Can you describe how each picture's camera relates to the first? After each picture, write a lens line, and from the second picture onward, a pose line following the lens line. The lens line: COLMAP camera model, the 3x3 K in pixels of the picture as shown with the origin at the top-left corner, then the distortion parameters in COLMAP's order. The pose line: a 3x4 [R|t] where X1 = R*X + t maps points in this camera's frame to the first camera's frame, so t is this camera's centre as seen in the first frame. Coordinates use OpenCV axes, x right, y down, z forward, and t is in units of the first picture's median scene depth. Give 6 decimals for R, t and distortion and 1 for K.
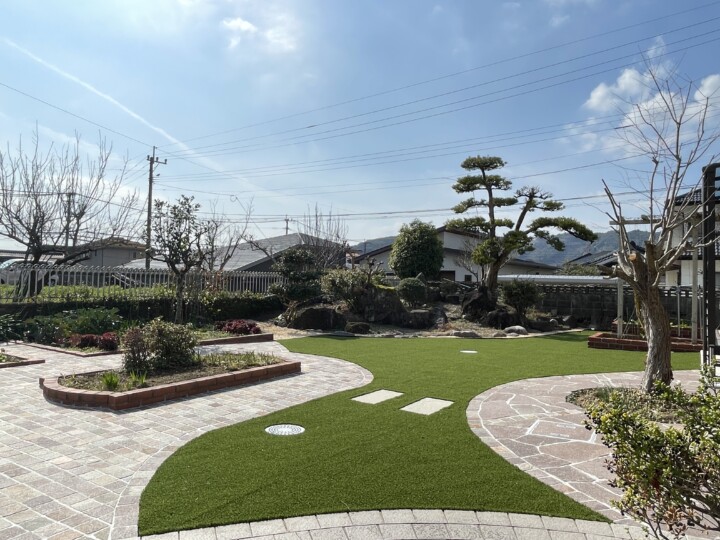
lens RADIAL K [[516.2, 0, 360.0], [0, 516.2, 270.0], [0, 0, 1]] dist [-0.001122, 0.000588]
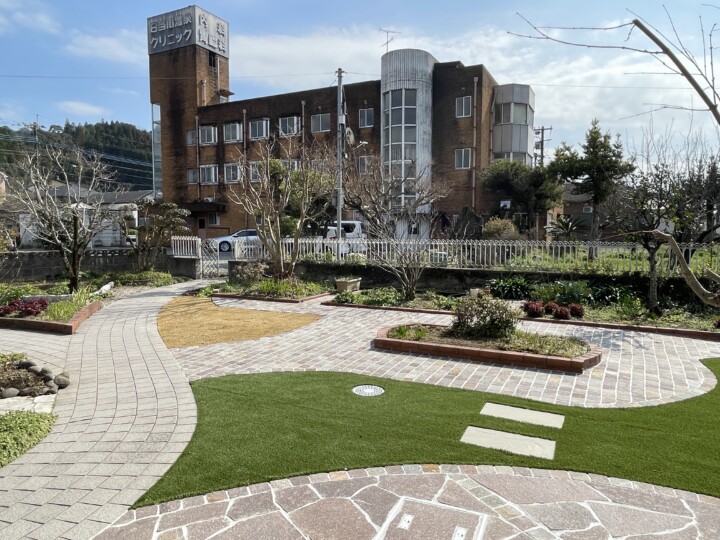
lens RADIAL K [[484.3, 0, 360.0], [0, 484.3, 270.0], [0, 0, 1]] dist [-0.003228, -0.001836]
pose [[0.109707, 0.055935, -0.992389, 0.959216], [0.016145, 0.998183, 0.058046, -0.036214], [0.993833, -0.022390, 0.108604, 0.869203]]
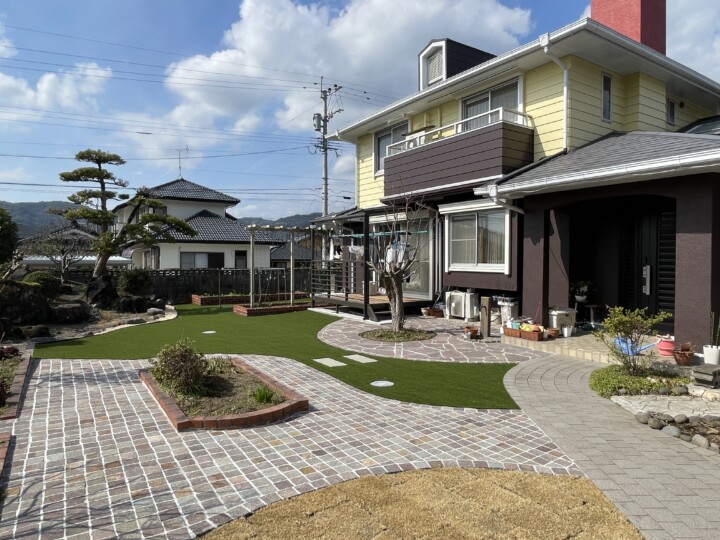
lens RADIAL K [[468.2, 0, 360.0], [0, 468.2, 270.0], [0, 0, 1]] dist [-0.002540, -0.000554]
pose [[0.405430, -0.046257, 0.912955, -1.533605], [-0.011103, 0.998396, 0.055517, -0.135242], [-0.914059, -0.032645, 0.404266, 0.476106]]
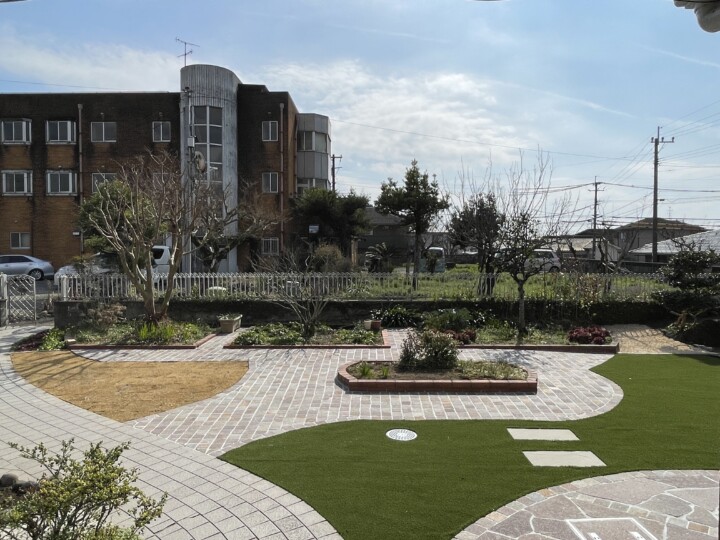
lens RADIAL K [[498.0, 0, 360.0], [0, 498.0, 270.0], [0, 0, 1]] dist [-0.004774, 0.001069]
pose [[0.529858, 0.008482, -0.848044, 0.835139], [0.028009, 0.999229, 0.027494, -0.131052], [0.847624, -0.038321, 0.529212, 0.284162]]
